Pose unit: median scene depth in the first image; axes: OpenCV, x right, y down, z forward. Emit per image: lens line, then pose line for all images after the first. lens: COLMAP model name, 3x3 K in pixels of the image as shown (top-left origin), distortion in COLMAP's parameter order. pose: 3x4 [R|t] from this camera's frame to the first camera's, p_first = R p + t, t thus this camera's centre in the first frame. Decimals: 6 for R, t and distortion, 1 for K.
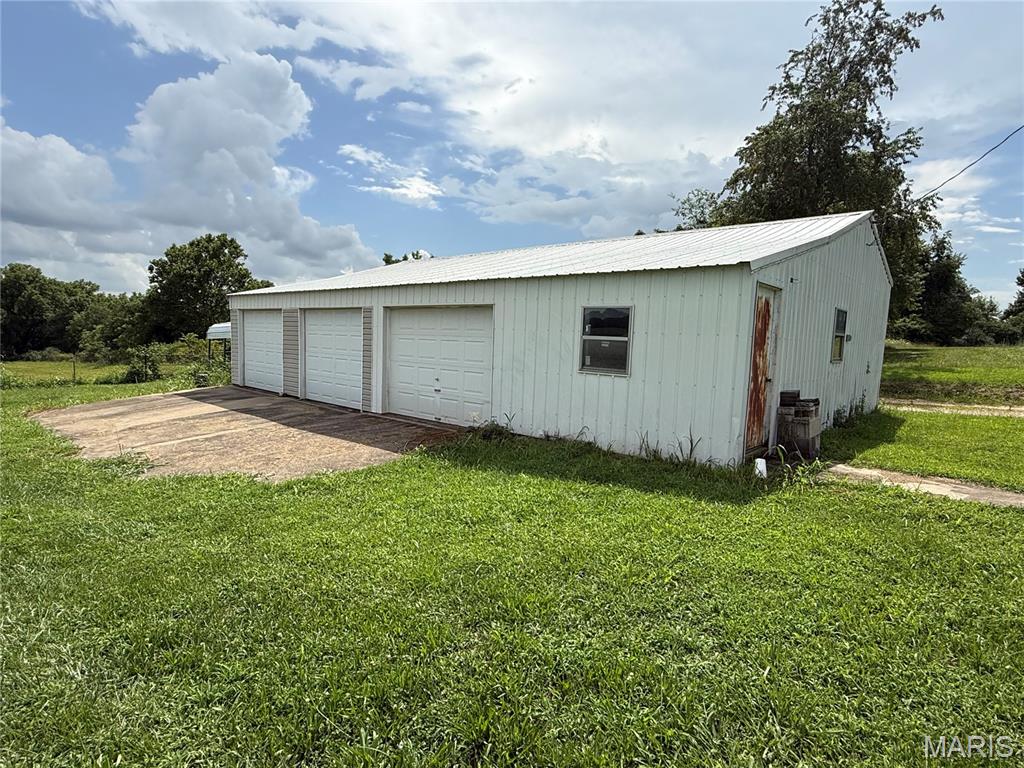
lens RADIAL K [[533.4, 0, 514.5], [0, 533.4, 385.5], [0, 0, 1]] dist [0.004273, 0.000595]
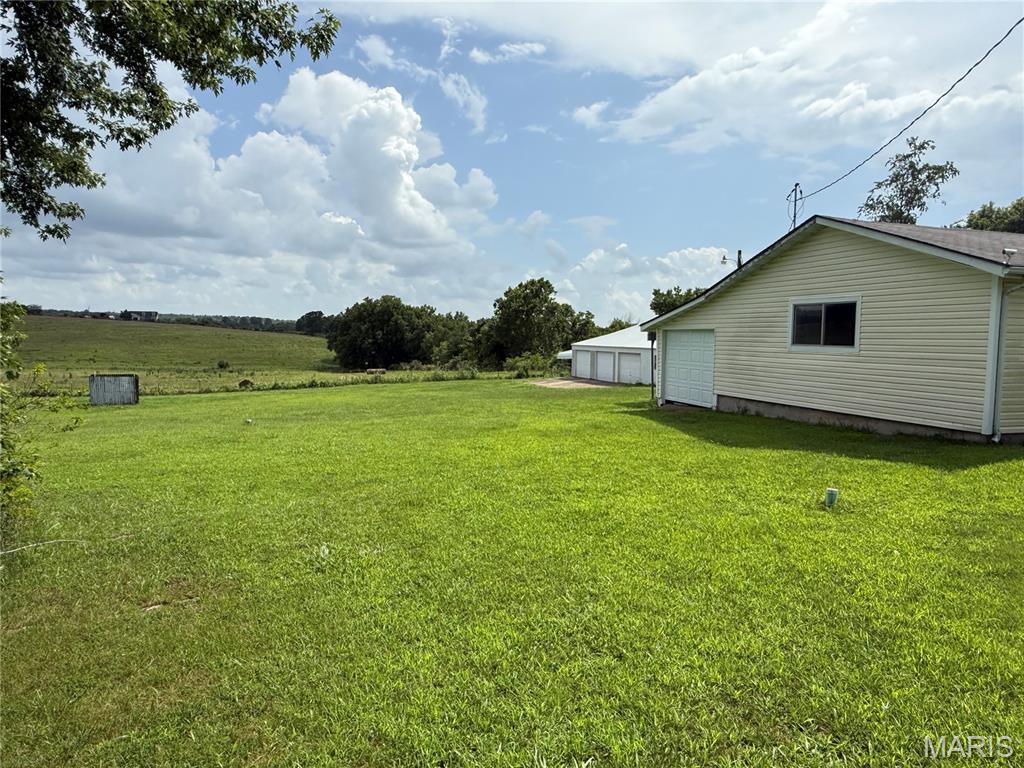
lens RADIAL K [[686.1, 0, 512.5], [0, 686.1, 385.3], [0, 0, 1]] dist [0.001929, 0.000071]
pose [[0.881986, 0.013251, -0.471090, 0.220590], [-0.026994, 0.999384, -0.022428, 0.033567], [0.470502, 0.032498, 0.881800, -0.574637]]
